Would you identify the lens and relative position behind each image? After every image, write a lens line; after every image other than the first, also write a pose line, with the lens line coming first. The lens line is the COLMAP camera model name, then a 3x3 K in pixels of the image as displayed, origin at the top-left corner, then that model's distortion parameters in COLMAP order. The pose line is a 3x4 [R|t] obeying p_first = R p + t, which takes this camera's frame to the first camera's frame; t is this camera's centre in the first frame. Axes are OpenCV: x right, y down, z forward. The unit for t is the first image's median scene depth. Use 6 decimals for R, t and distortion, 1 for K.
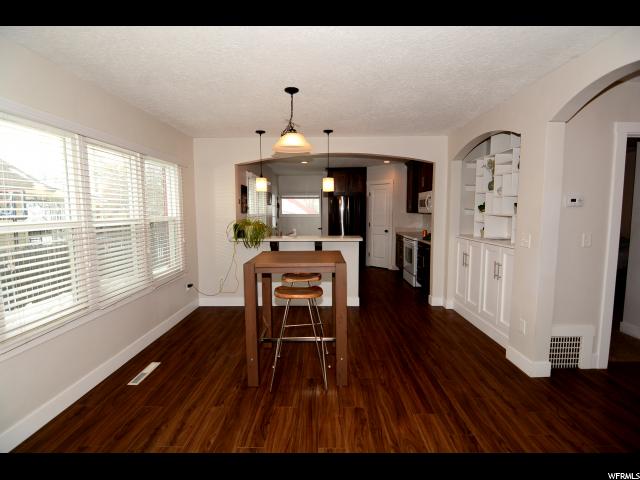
lens RADIAL K [[314.5, 0, 318.6], [0, 314.5, 238.3], [0, 0, 1]] dist [-0.000891, -0.000593]
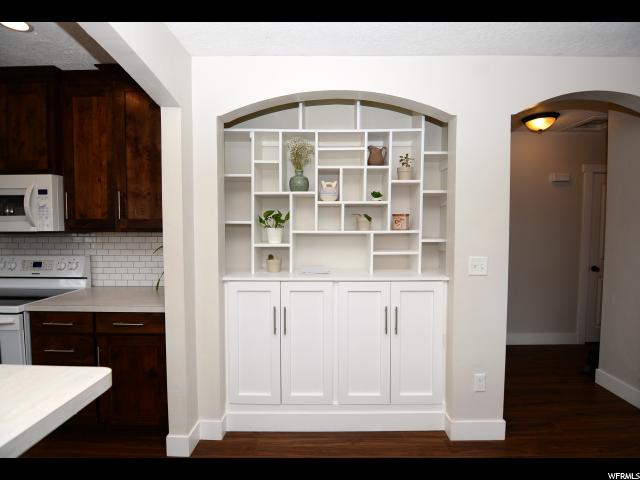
lens RADIAL K [[314.5, 0, 318.6], [0, 314.5, 238.3], [0, 0, 1]] dist [-0.000891, -0.000593]
pose [[-0.015705, -0.040267, 0.999066, -0.042559], [0.086261, 0.995409, 0.041476, -0.077747], [-0.996149, 0.086832, -0.012159, 0.877453]]
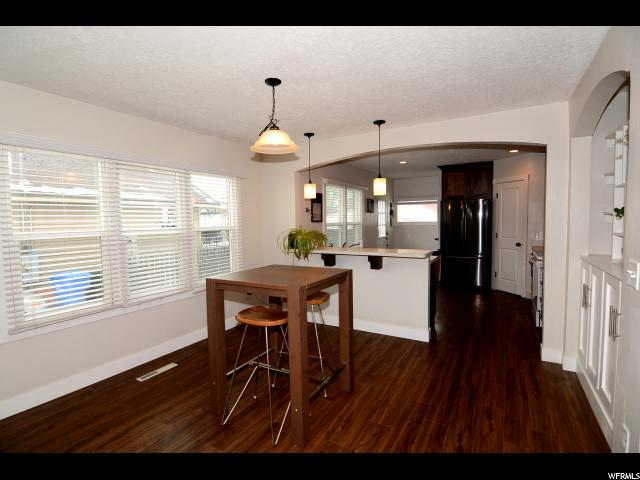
lens RADIAL K [[323.0, 0, 316.2], [0, 323.0, 240.5], [0, 0, 1]] dist [-0.003776, -0.001092]
pose [[0.872145, 0.020820, -0.488804, 0.292610], [-0.029454, 0.999516, -0.009979, -0.017904], [0.488360, 0.023100, 0.872336, 0.184690]]
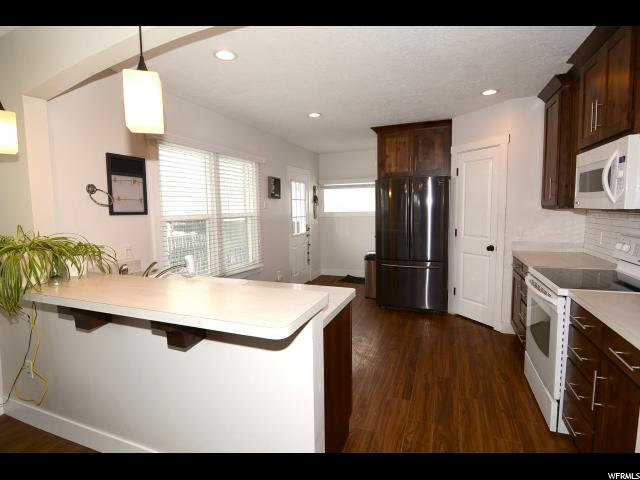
lens RADIAL K [[323.0, 0, 316.2], [0, 323.0, 240.5], [0, 0, 1]] dist [-0.003776, -0.001092]
pose [[0.935600, 0.022193, -0.352364, 0.241673], [-0.016002, 0.999662, 0.020473, -0.067629], [0.352700, -0.013516, 0.935639, 0.779994]]
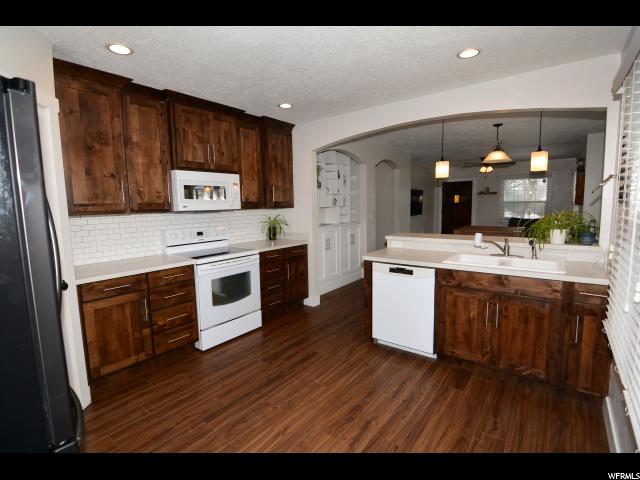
lens RADIAL K [[314.5, 0, 318.6], [0, 314.5, 238.3], [0, 0, 1]] dist [-0.000891, -0.000593]
pose [[-0.803635, -0.044946, 0.593423, -0.200363], [0.076090, 0.981200, 0.177360, -0.158481], [-0.590238, 0.187687, -0.785107, 1.818959]]
